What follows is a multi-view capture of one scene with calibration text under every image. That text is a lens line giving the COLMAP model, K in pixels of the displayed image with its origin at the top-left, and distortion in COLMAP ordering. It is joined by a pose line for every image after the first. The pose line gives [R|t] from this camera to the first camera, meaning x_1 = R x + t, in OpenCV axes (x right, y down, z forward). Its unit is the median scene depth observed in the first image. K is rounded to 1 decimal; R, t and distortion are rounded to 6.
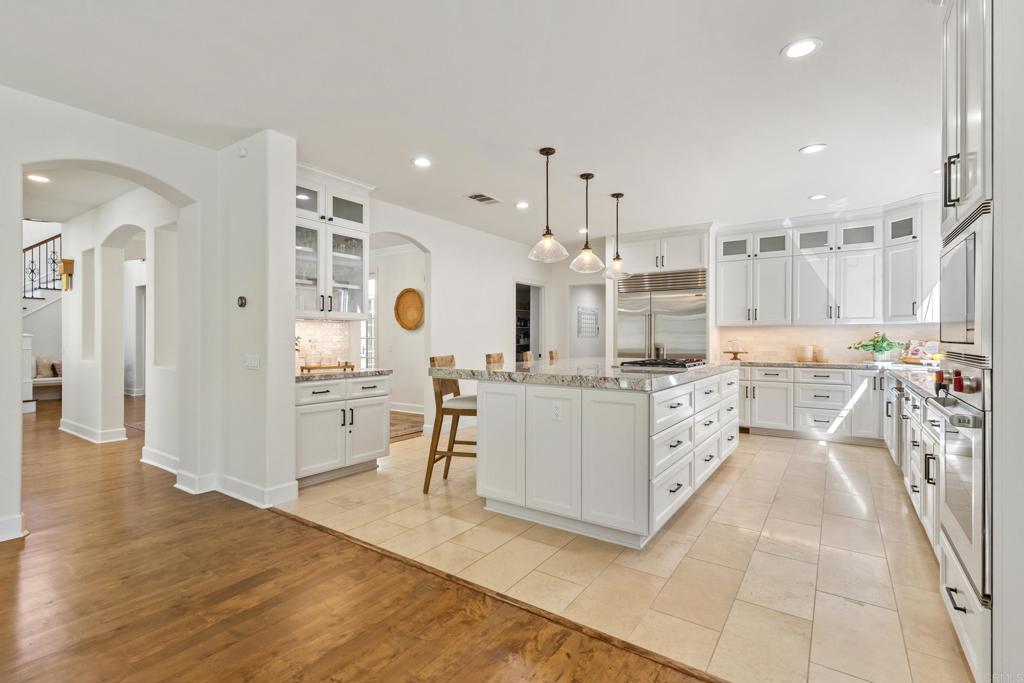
lens RADIAL K [[470.3, 0, 508.4], [0, 470.3, 339.0], [0, 0, 1]] dist [0.003151, -0.000133]
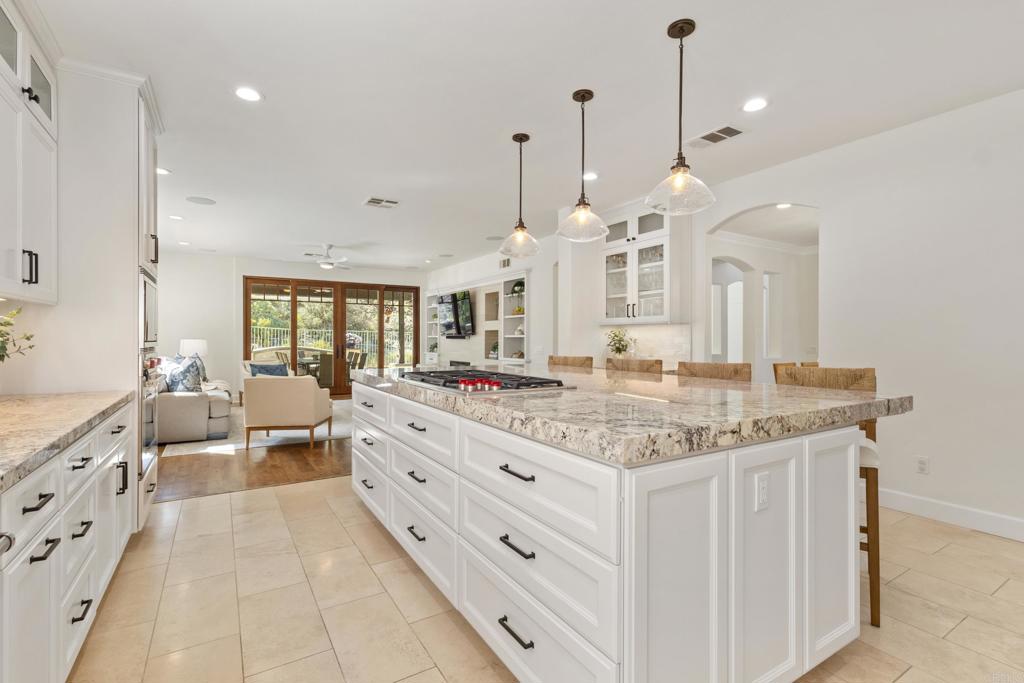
lens RADIAL K [[470.3, 0, 509.7], [0, 470.3, 340.8], [0, 0, 1]] dist [0.003151, -0.000133]
pose [[-0.398992, 0.006677, -0.916930, 0.830658], [0.002694, 0.999978, 0.006109, -0.008087], [0.916950, -0.000032, -0.399001, 1.194693]]
